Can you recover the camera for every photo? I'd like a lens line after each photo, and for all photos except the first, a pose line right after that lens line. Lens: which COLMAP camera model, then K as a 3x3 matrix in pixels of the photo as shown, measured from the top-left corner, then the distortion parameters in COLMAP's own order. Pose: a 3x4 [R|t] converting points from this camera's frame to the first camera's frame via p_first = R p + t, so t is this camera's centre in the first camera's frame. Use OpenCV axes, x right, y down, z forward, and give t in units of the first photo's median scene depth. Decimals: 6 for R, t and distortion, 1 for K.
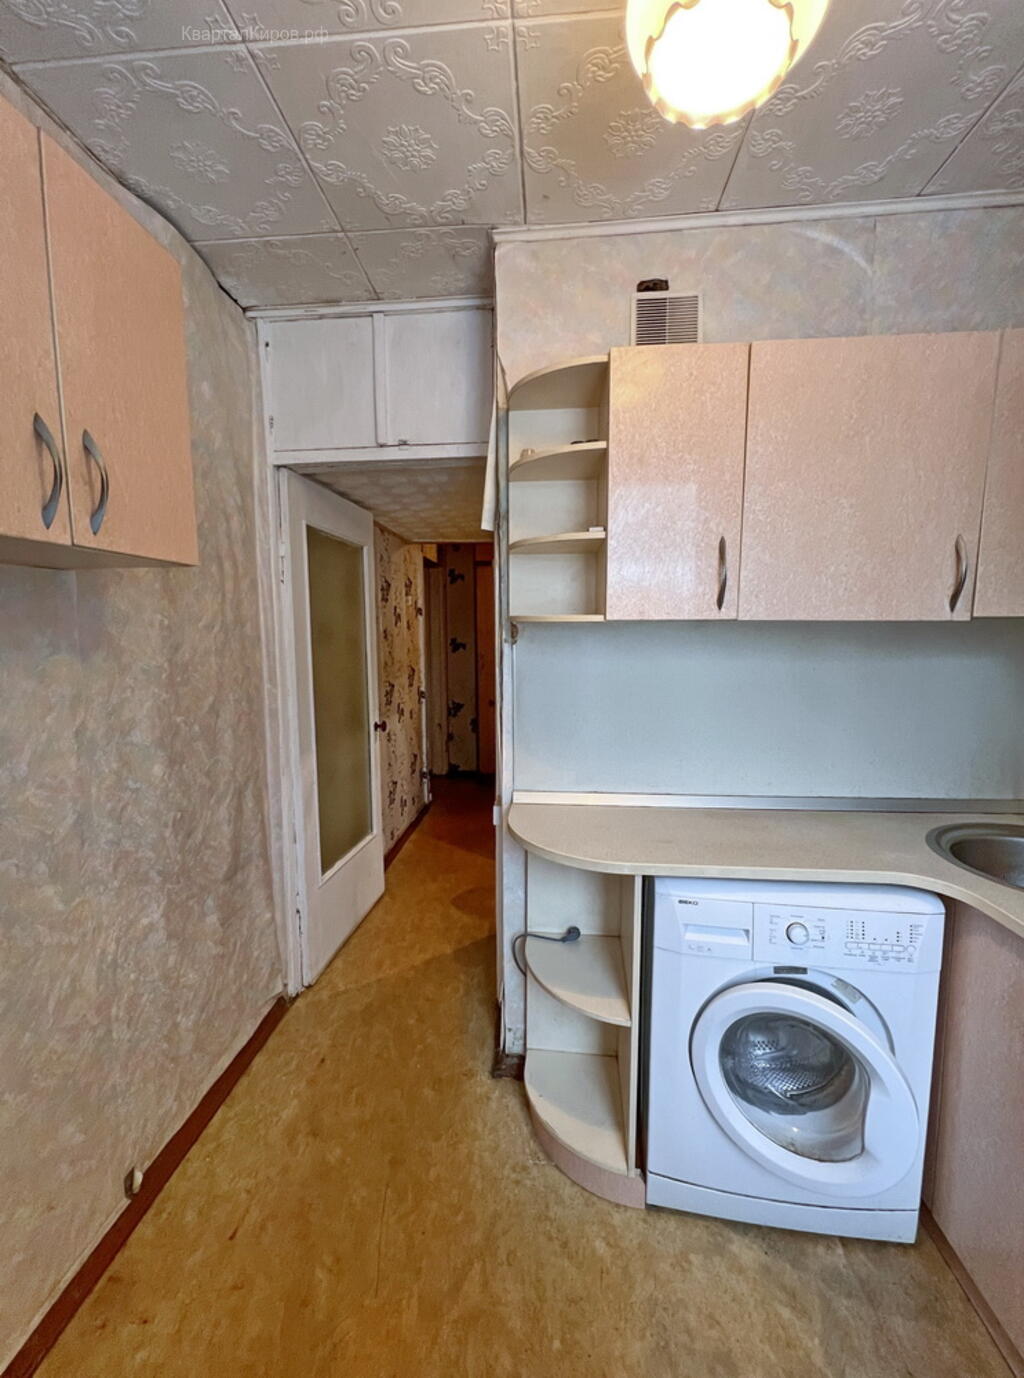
lens RADIAL K [[555.4, 0, 509.5], [0, 555.4, 684.0], [0, 0, 1]] dist [-0.000734, -0.000303]
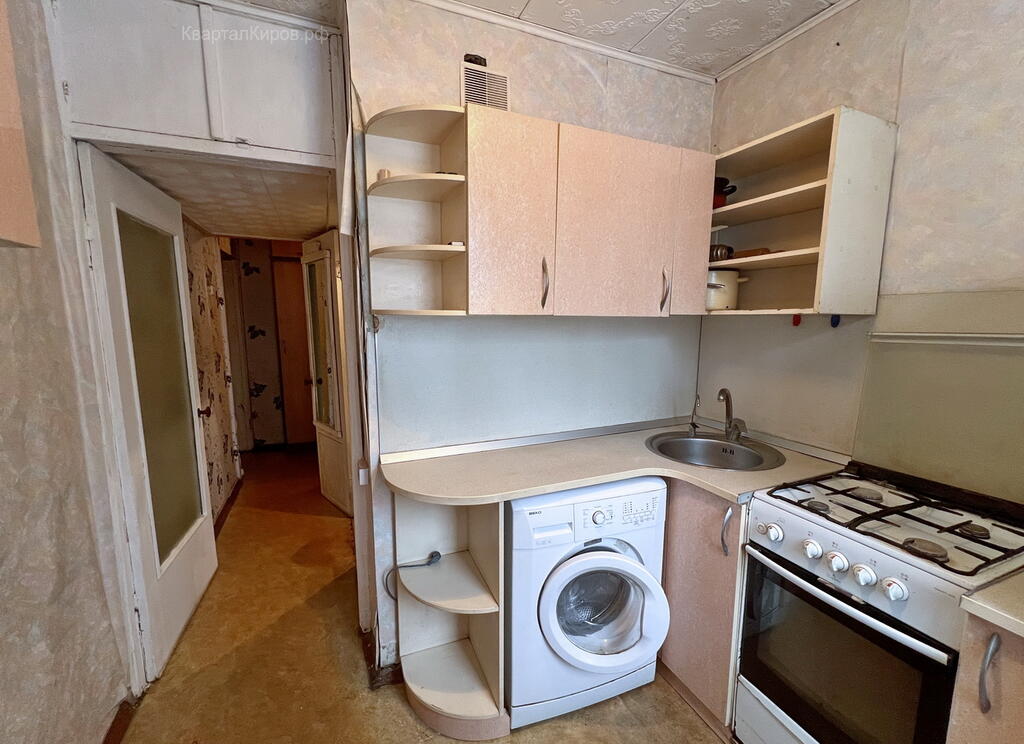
lens RADIAL K [[423.5, 0, 511.7], [0, 423.5, 372.8], [0, 0, 1]] dist [-0.001010, -0.000020]
pose [[0.878367, -0.057335, 0.474536, -0.191086], [0.042012, 0.998198, 0.042842, -0.014643], [-0.476137, -0.017694, 0.879193, 0.061929]]
